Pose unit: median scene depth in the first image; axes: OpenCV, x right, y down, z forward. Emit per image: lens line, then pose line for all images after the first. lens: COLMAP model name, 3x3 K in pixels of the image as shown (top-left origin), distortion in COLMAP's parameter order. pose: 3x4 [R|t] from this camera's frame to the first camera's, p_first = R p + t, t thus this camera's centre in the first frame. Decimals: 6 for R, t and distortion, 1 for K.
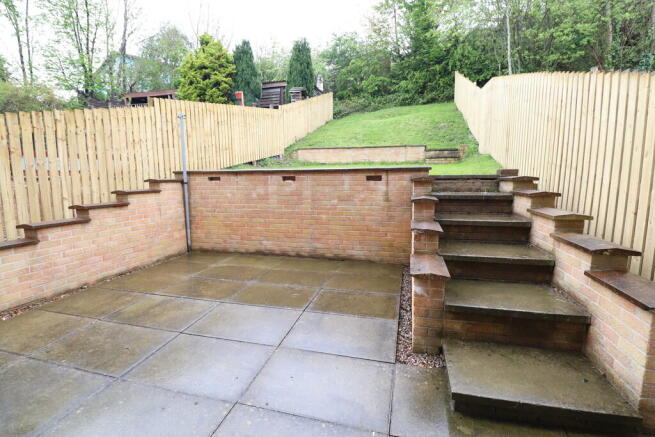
lens RADIAL K [[299.4, 0, 329.6], [0, 299.4, 220.3], [0, 0, 1]] dist [-0.006038, -0.005304]
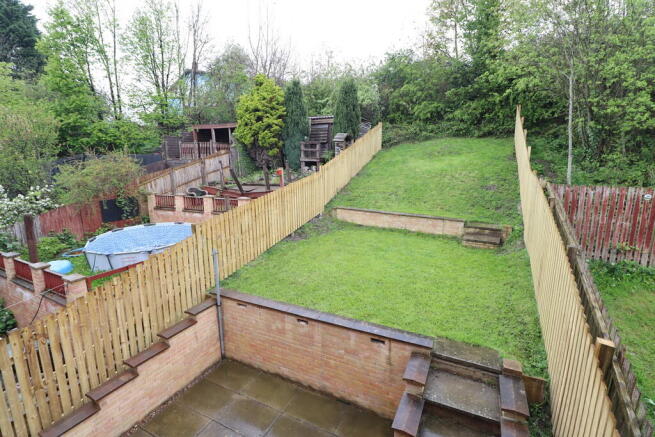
lens RADIAL K [[299.4, 0, 331.2], [0, 299.4, 216.0], [0, 0, 1]] dist [-0.006038, -0.005304]
pose [[0.980726, 0.036526, -0.191943, 0.055951], [-0.026786, 0.998230, 0.053097, -0.201940], [0.193543, -0.046933, 0.979969, -0.010663]]
